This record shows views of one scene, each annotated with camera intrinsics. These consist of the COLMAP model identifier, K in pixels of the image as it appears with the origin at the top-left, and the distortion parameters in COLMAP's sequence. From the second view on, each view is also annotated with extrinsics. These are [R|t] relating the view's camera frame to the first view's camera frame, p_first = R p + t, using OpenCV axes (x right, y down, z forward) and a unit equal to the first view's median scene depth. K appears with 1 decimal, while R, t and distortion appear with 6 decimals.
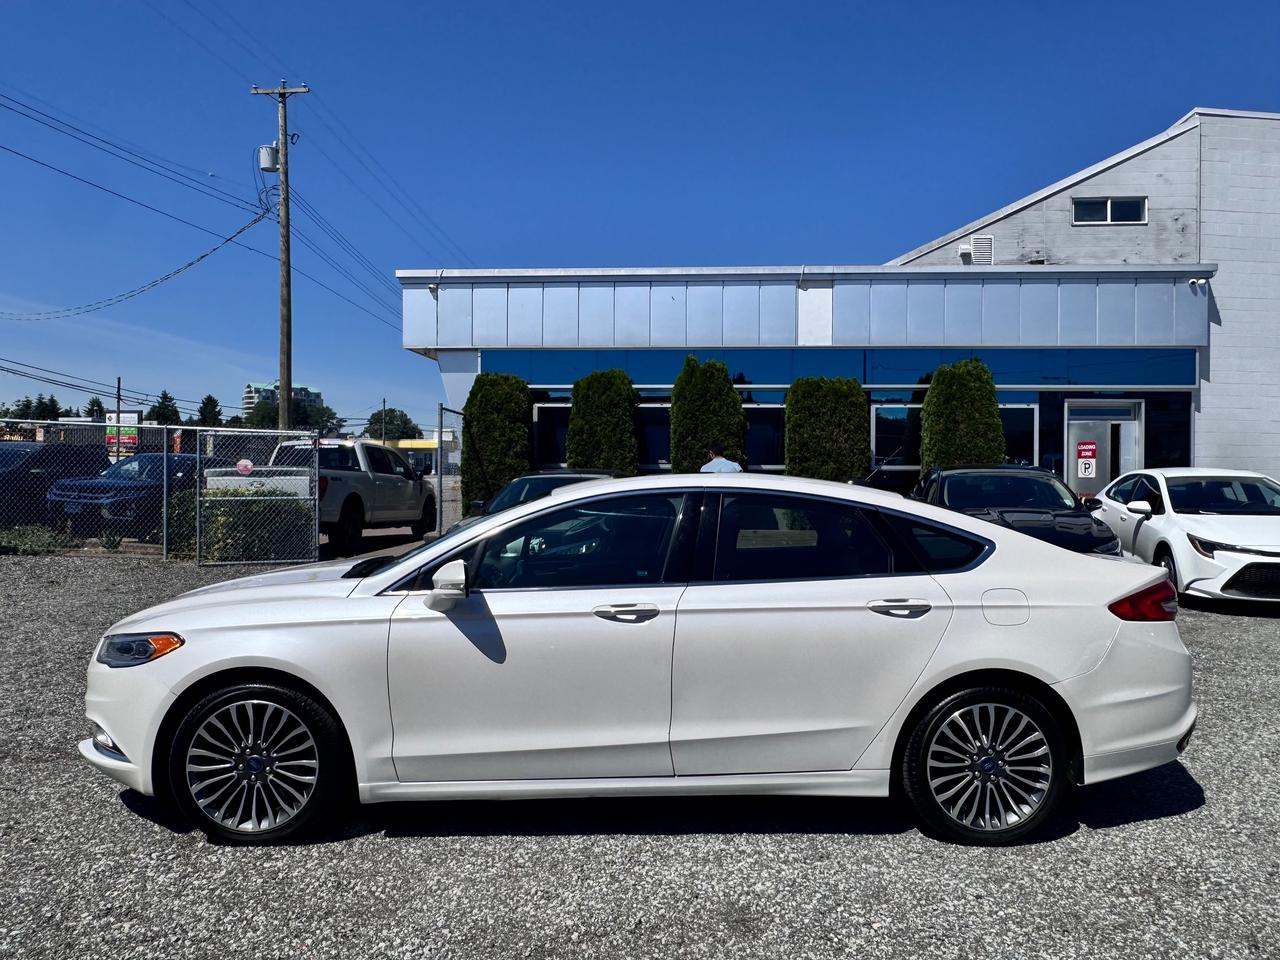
lens RADIAL K [[871.7, 0, 640.0], [0, 871.7, 480.0], [0, 0, 1]] dist [-0.000409, 0.000493]
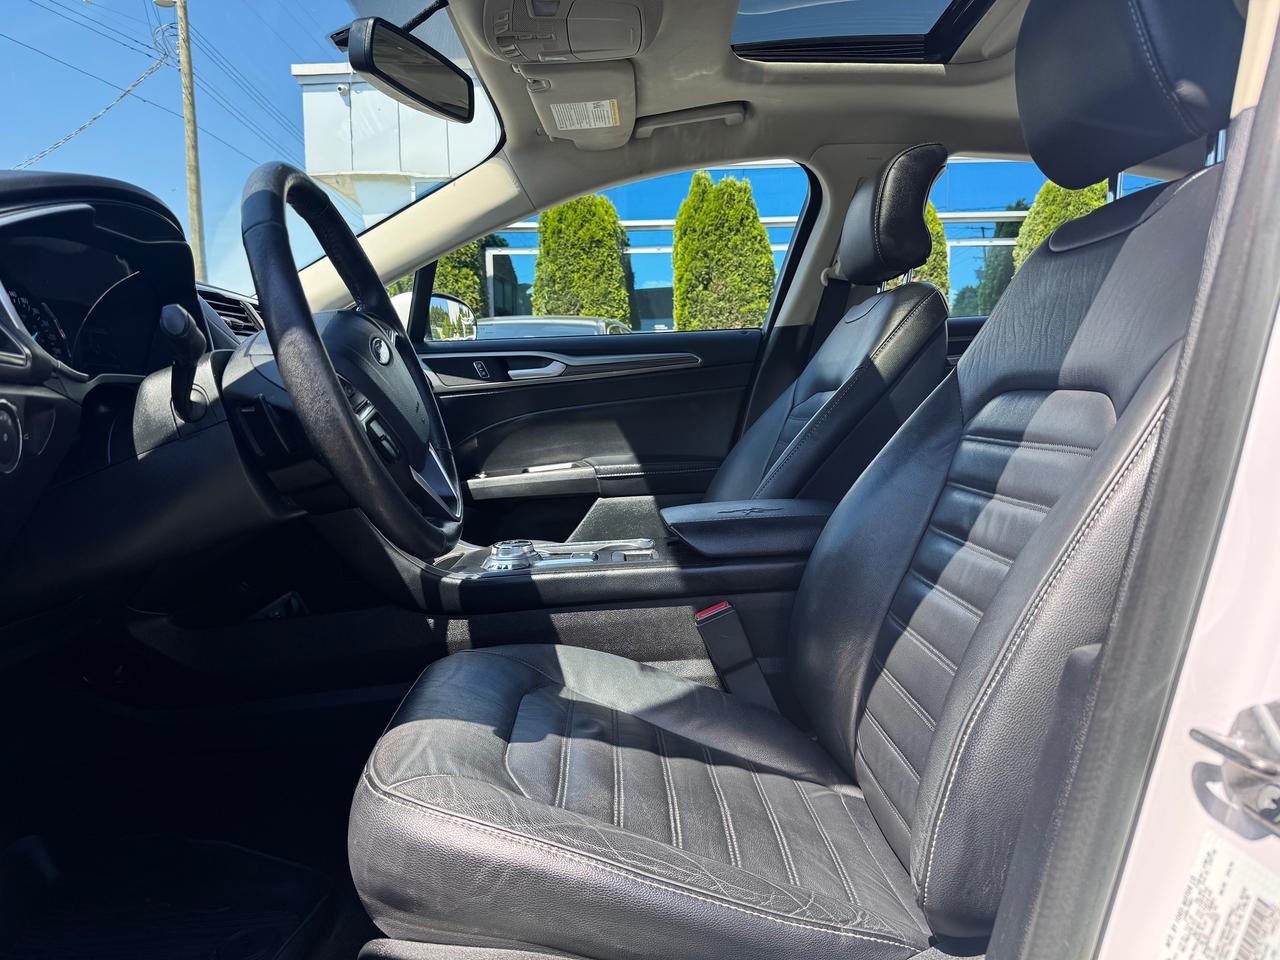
lens RADIAL K [[907.9, 0, 640.0], [0, 907.9, 480.0], [0, 0, 1]] dist [0.009212, 0.000867]
pose [[0.999587, -0.016071, 0.023831, -0.014205], [0.013805, 0.995630, 0.092364, 0.040769], [-0.025211, -0.091997, 0.995440, 0.222170]]
